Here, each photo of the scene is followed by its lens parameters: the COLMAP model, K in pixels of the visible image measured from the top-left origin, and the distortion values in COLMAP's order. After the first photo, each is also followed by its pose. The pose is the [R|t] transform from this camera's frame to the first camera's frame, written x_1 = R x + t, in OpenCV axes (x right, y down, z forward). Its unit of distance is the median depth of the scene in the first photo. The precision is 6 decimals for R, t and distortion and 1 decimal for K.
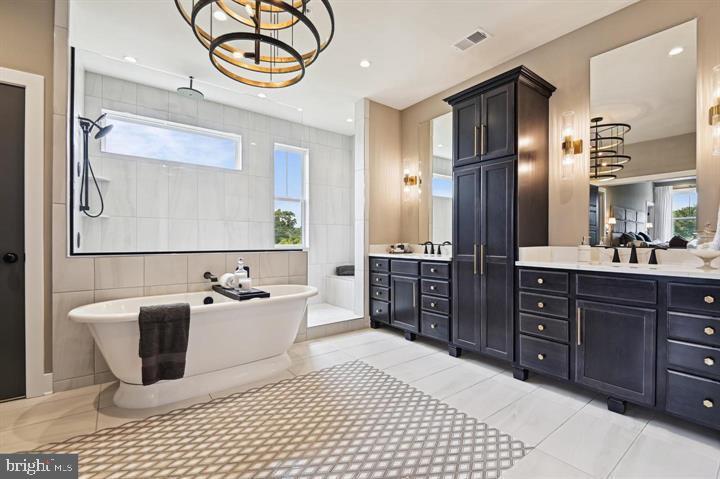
lens RADIAL K [[325.1, 0, 360.4], [0, 325.1, 242.5], [0, 0, 1]] dist [-0.001785, -0.000449]
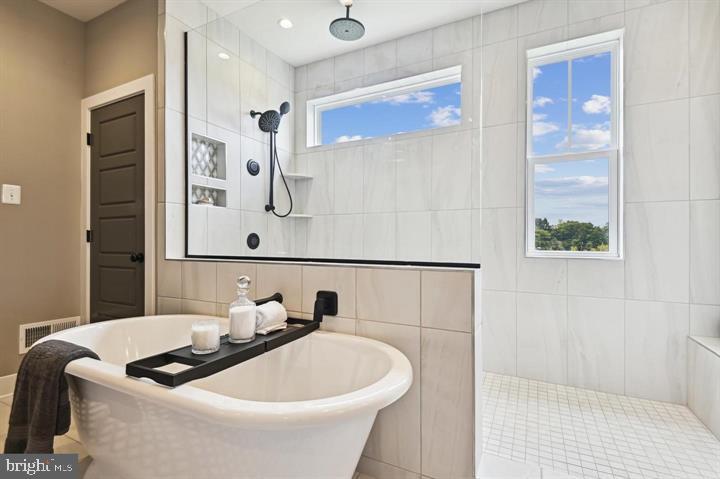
lens RADIAL K [[325.1, 0, 360.4], [0, 325.1, 242.5], [0, 0, 1]] dist [-0.001785, -0.000449]
pose [[0.429450, -0.001703, -0.903089, 0.128539], [-0.004183, 0.999984, -0.003874, -0.000863], [0.903081, 0.005441, 0.429436, 0.798555]]
